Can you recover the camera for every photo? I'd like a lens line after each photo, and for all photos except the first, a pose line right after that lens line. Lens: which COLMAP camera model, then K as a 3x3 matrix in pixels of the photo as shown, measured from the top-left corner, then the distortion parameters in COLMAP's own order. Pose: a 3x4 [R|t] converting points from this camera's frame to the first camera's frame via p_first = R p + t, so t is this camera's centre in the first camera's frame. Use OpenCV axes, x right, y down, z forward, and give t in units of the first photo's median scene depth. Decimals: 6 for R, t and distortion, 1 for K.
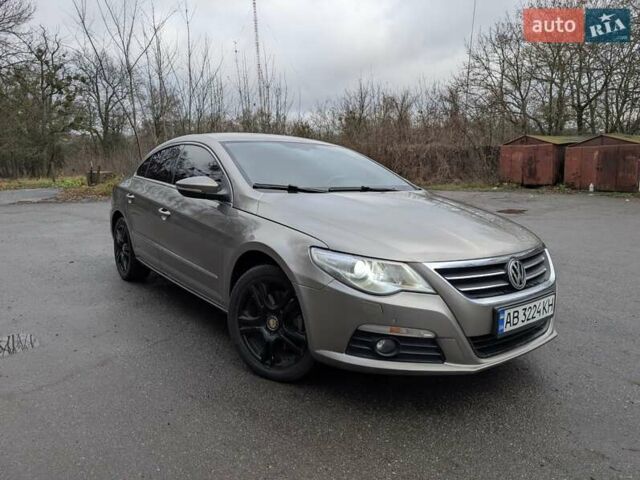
lens RADIAL K [[463.4, 0, 329.1], [0, 463.4, 236.3], [0, 0, 1]] dist [0.003723, -0.000507]
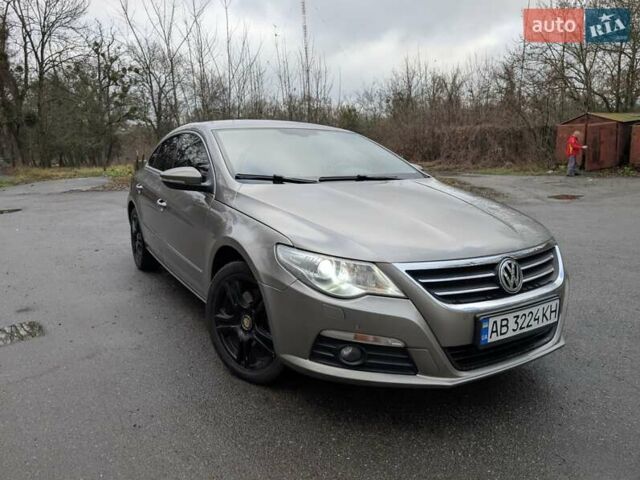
lens RADIAL K [[467.9, 0, 320.0], [0, 467.9, 240.0], [0, 0, 1]] dist [0.001684, 0.003995]
pose [[0.992054, 0.006197, -0.125658, 0.027190], [-0.001414, 0.999272, 0.038115, -0.003353], [0.125802, -0.037635, 0.991341, 0.013991]]
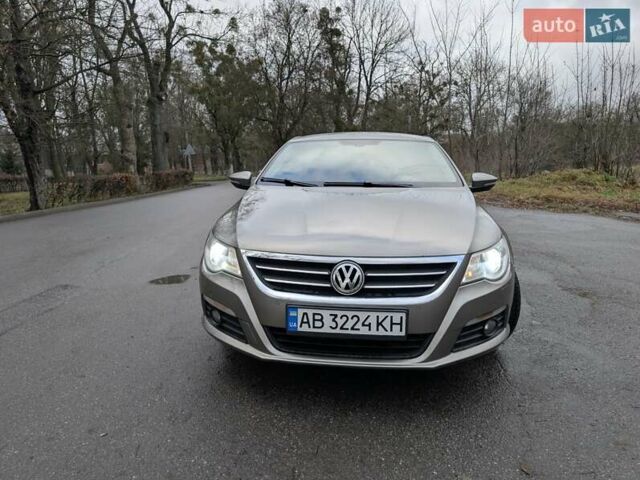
lens RADIAL K [[467.9, 0, 320.0], [0, 467.9, 240.0], [0, 0, 1]] dist [0.001684, 0.003995]
pose [[0.705669, 0.104607, -0.700778, 0.172381], [-0.095331, 0.994066, 0.052391, -0.006368], [0.702100, 0.029835, 0.711453, 0.051607]]
